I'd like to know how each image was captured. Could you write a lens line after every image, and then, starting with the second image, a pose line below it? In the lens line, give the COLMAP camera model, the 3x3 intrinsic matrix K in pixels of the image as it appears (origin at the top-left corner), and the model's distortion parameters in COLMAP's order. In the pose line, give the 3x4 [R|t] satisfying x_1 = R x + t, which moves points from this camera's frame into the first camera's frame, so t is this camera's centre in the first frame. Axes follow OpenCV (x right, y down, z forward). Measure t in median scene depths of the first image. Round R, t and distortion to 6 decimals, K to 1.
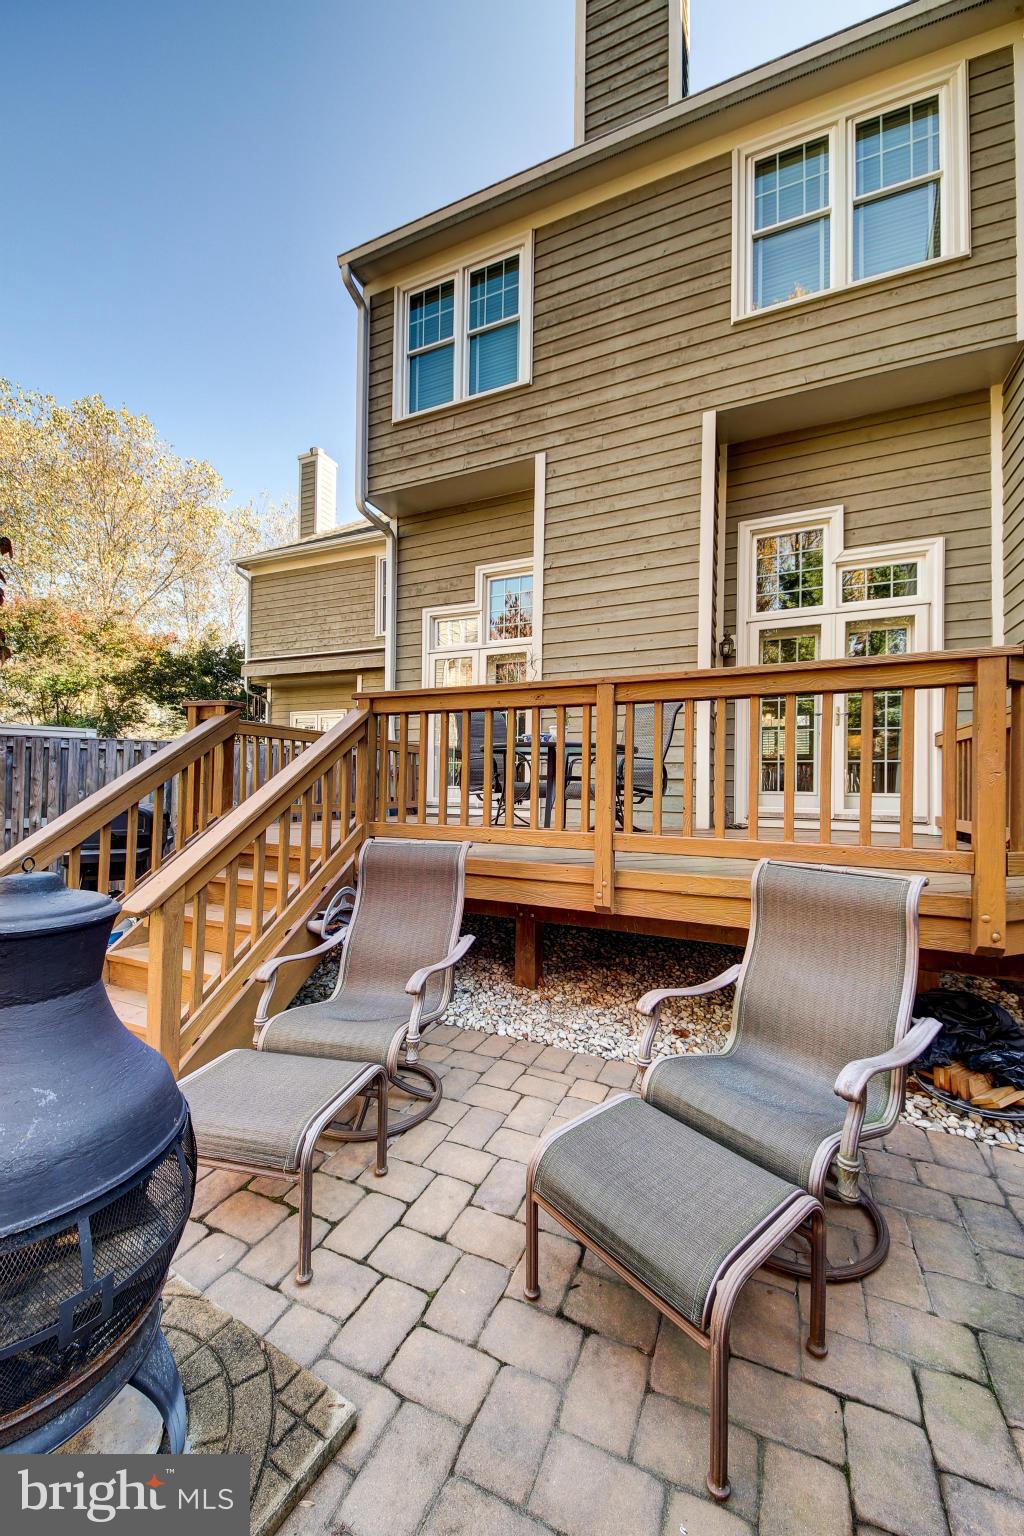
lens RADIAL K [[569.7, 0, 524.2], [0, 569.7, 768.7], [0, 0, 1]] dist [0.055249, -0.023690]
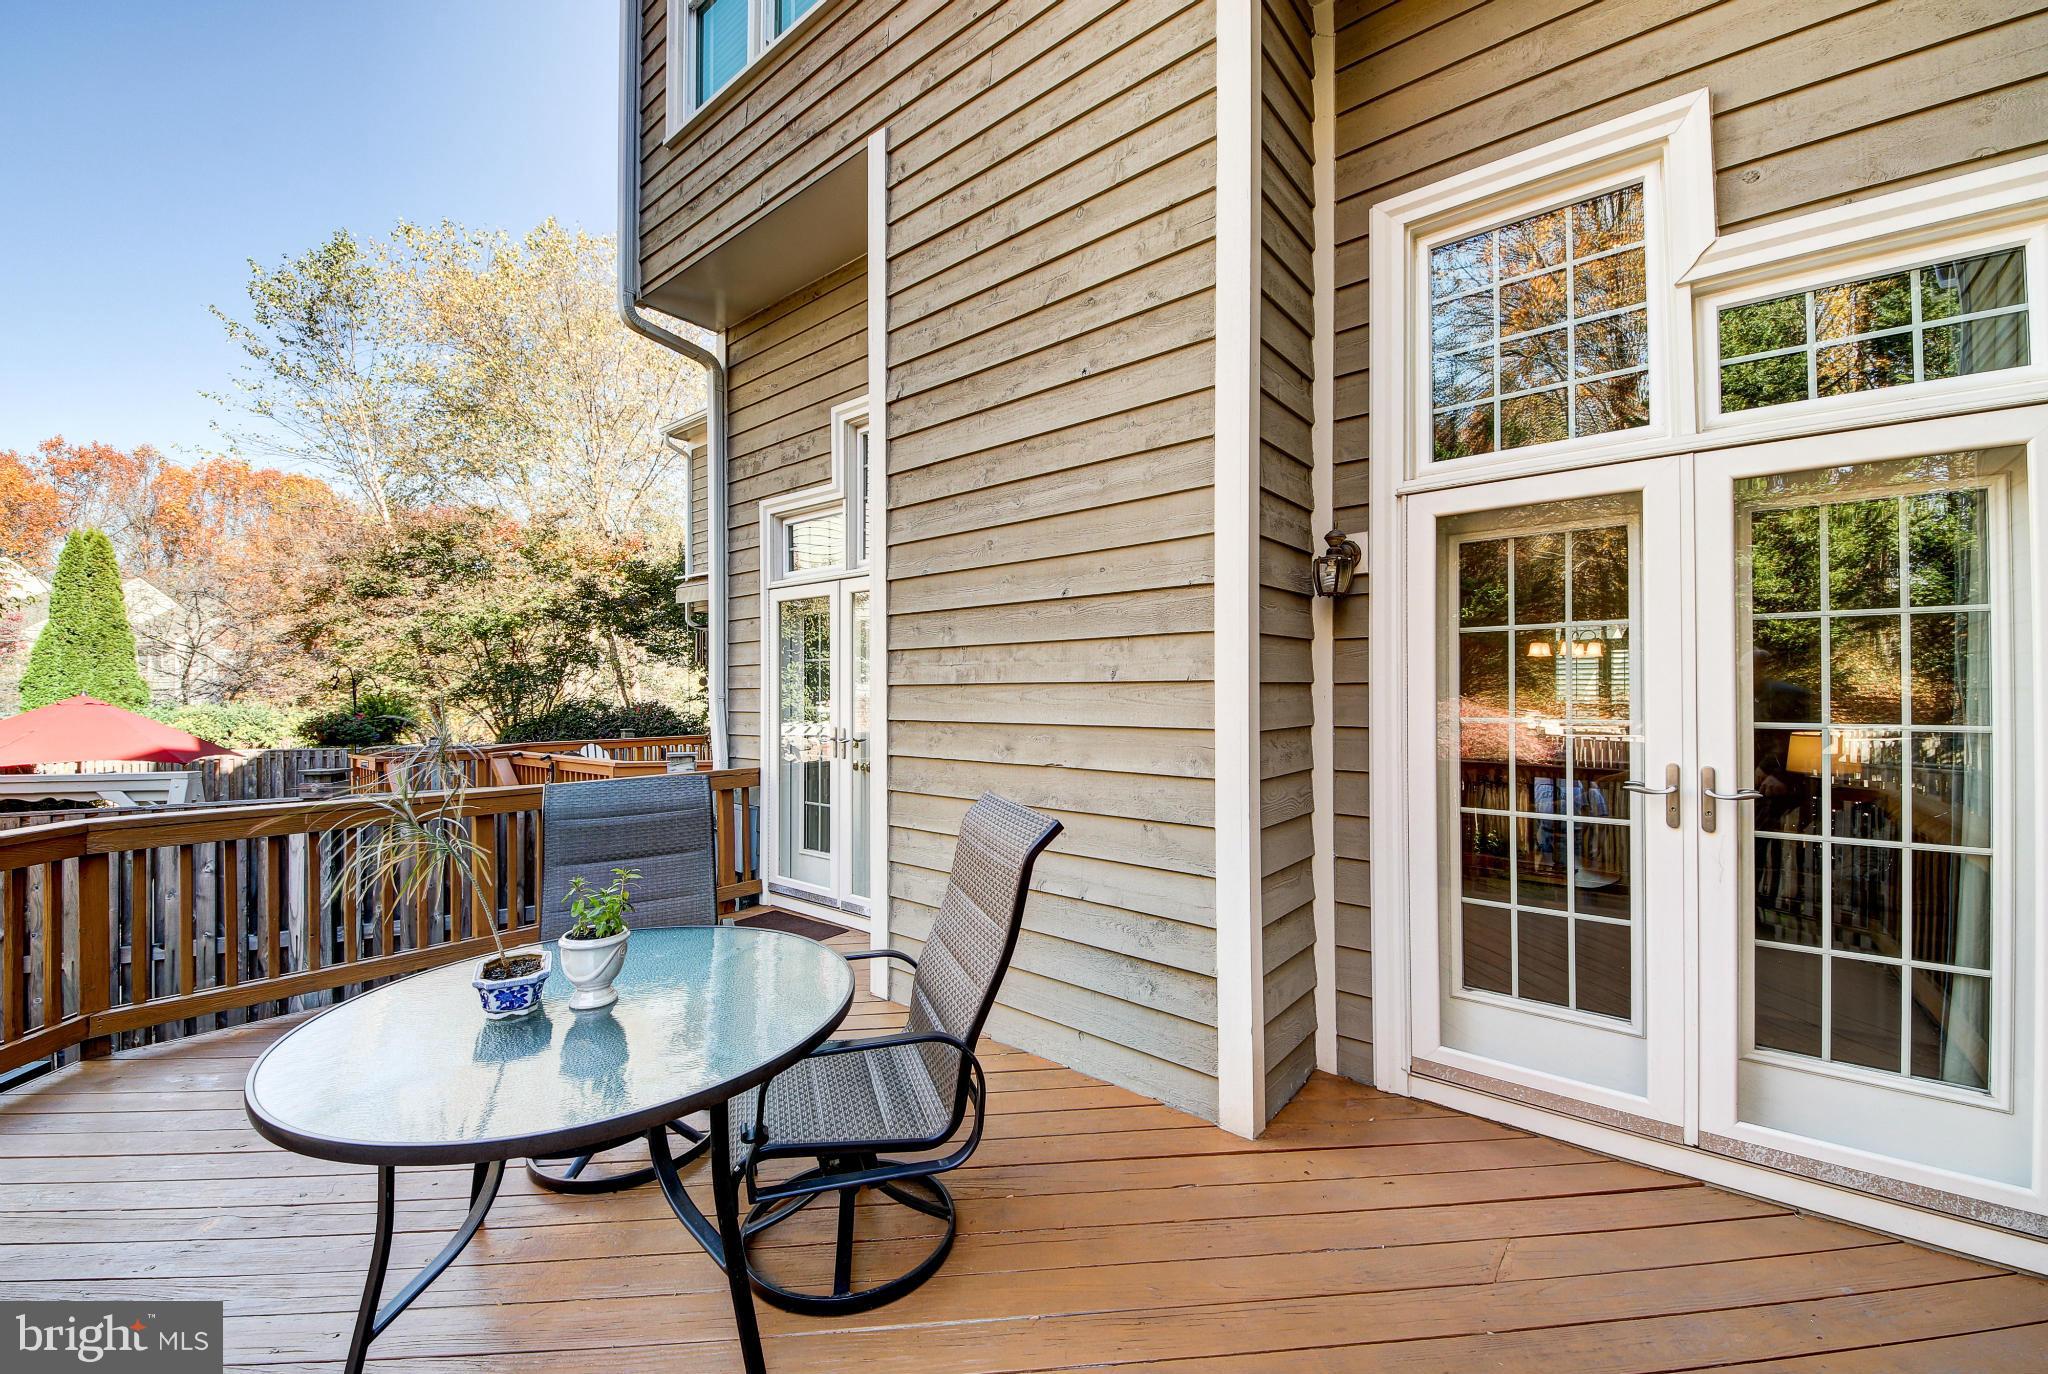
lens RADIAL K [[819.5, 0, 1009.0], [0, 819.5, 682.8], [0, 0, 1]] dist [0.024900, -0.017965]
pose [[0.958138, -0.019473, -0.285642, 0.305616], [0.023013, 0.999694, 0.009041, -0.154709], [0.285379, -0.015236, 0.958294, 0.469736]]
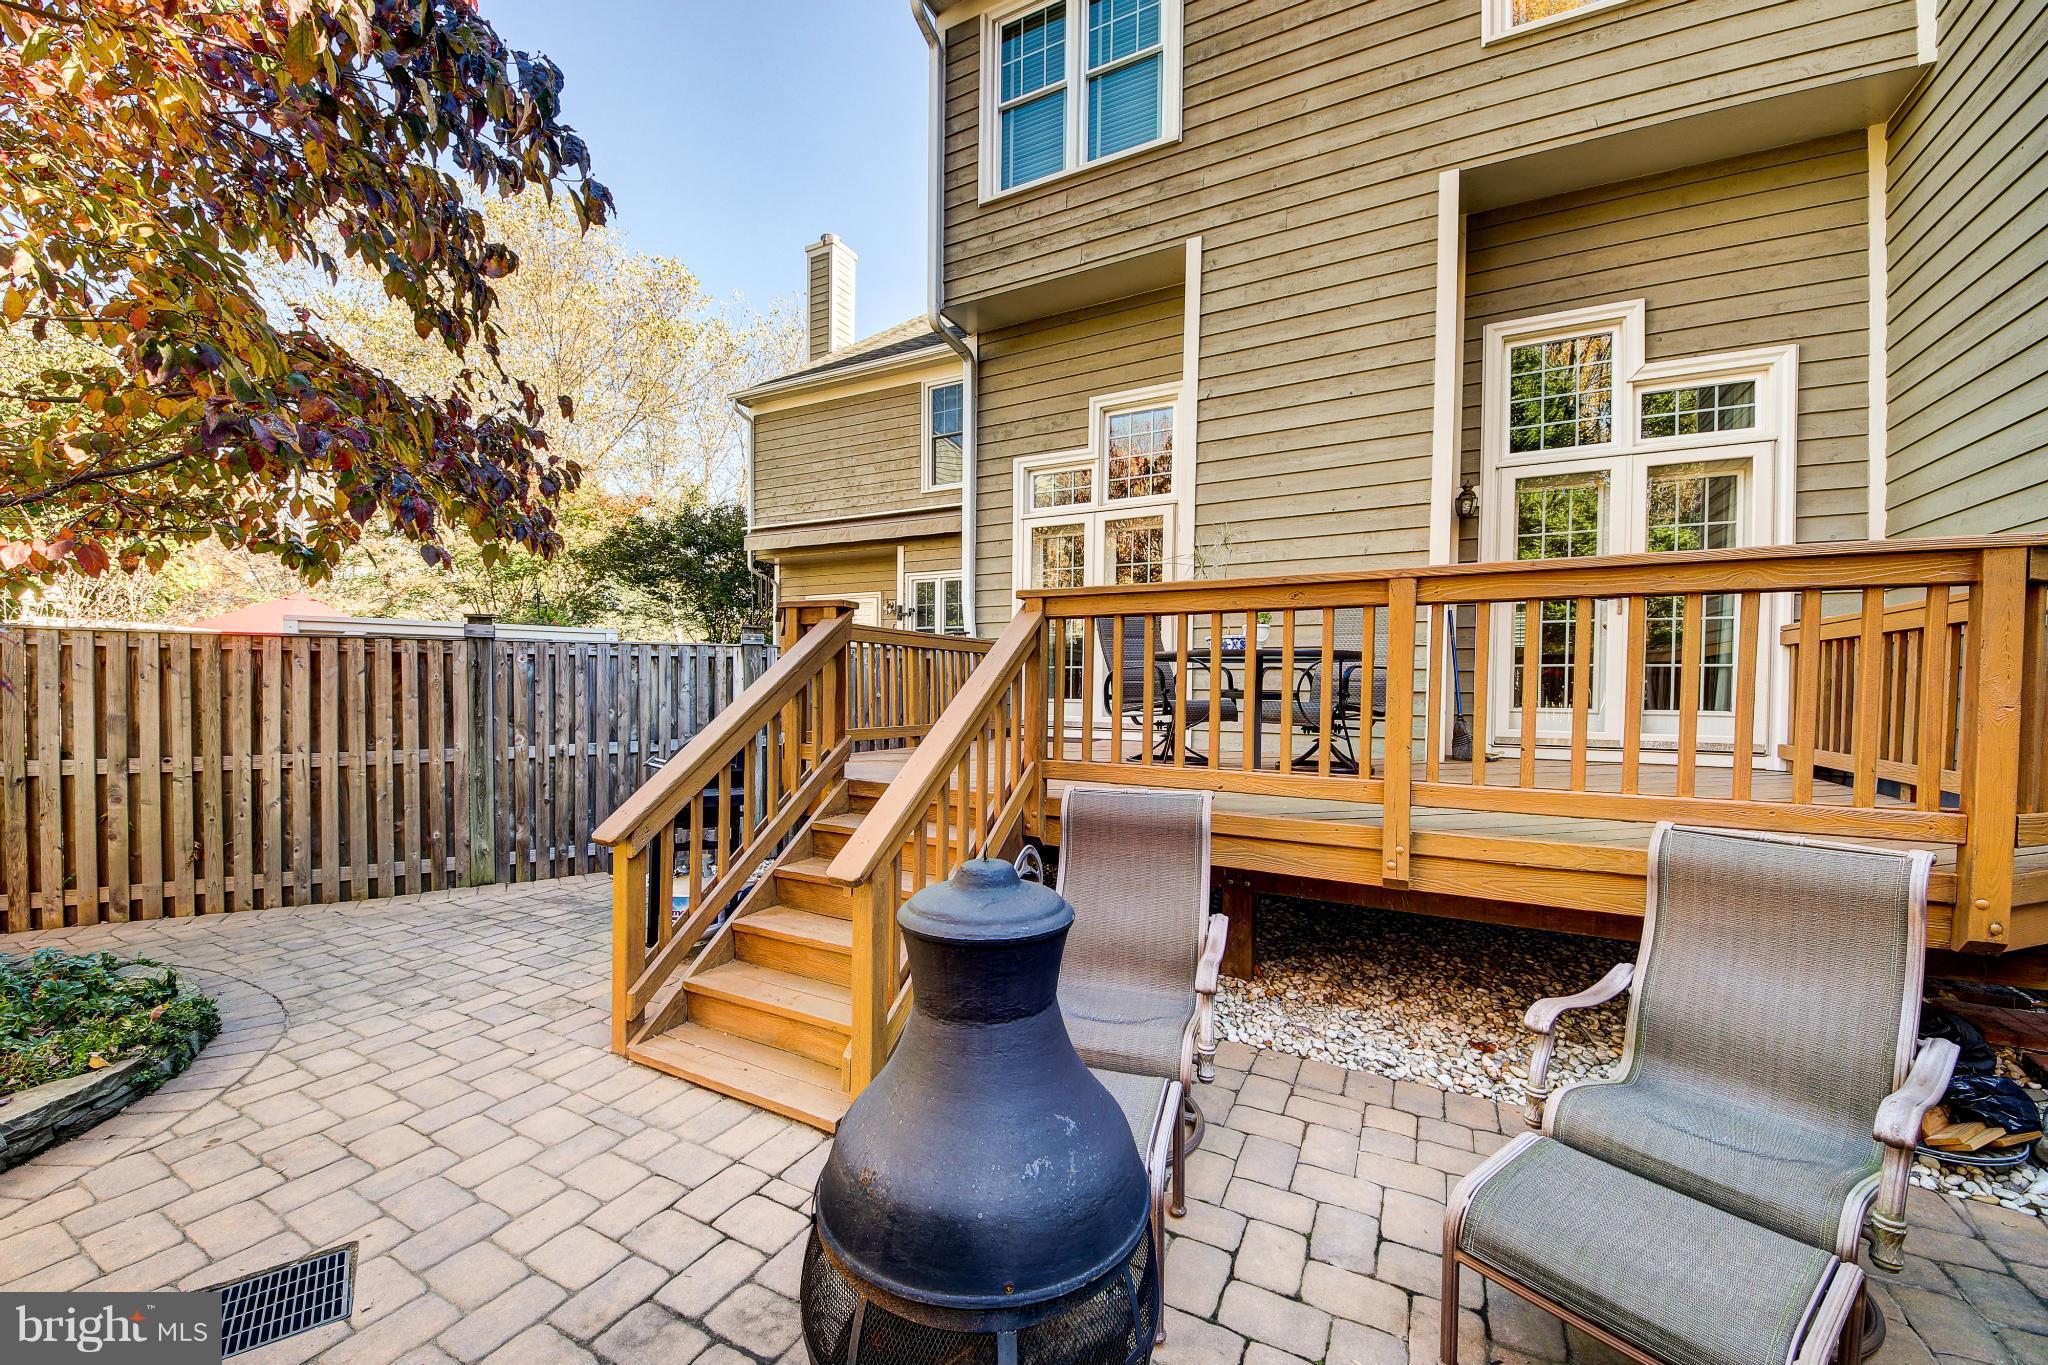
lens RADIAL K [[786.8, 0, 1018.9], [0, 786.8, 695.0], [0, 0, 1]] dist [0.039827, -0.027487]
pose [[0.997271, -0.003122, -0.073760, -0.124866], [0.005959, 0.999250, 0.038270, -0.018424], [0.073585, -0.038605, 0.996541, -0.023875]]
